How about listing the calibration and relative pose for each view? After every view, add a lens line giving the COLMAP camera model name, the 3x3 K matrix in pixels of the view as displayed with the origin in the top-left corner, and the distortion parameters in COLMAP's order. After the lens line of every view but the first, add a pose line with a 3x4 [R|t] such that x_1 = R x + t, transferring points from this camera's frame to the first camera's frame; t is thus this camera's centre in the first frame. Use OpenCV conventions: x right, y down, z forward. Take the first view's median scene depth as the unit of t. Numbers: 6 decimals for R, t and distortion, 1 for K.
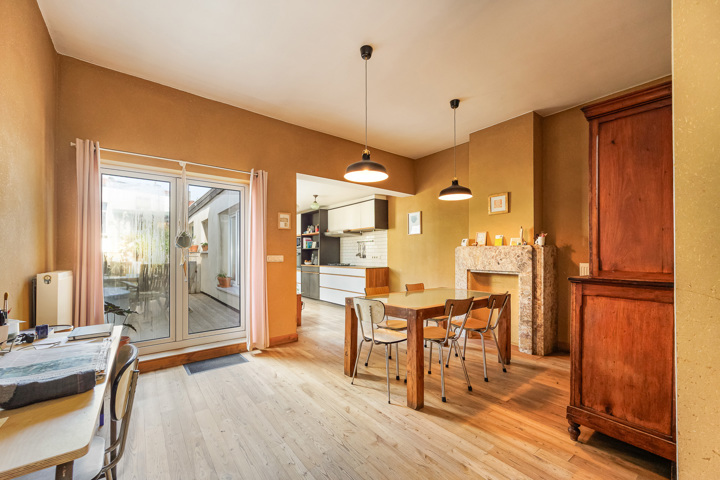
lens RADIAL K [[295.3, 0, 359.8], [0, 295.3, 246.7], [0, 0, 1]] dist [-0.001356, -0.000164]
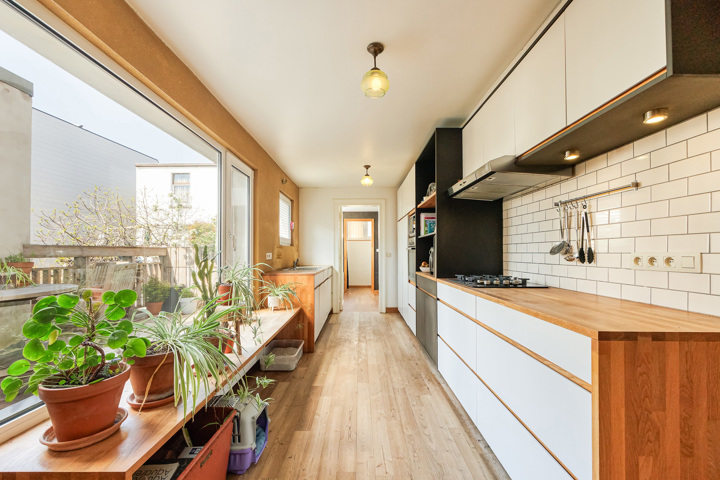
lens RADIAL K [[295.3, 0, 357.9], [0, 295.3, 245.4], [0, 0, 1]] dist [-0.001356, -0.000164]
pose [[0.792344, -0.008968, -0.610008, 0.012100], [0.008087, 0.999958, -0.004197, 0.020738], [0.610021, -0.001608, 0.792384, 0.590993]]
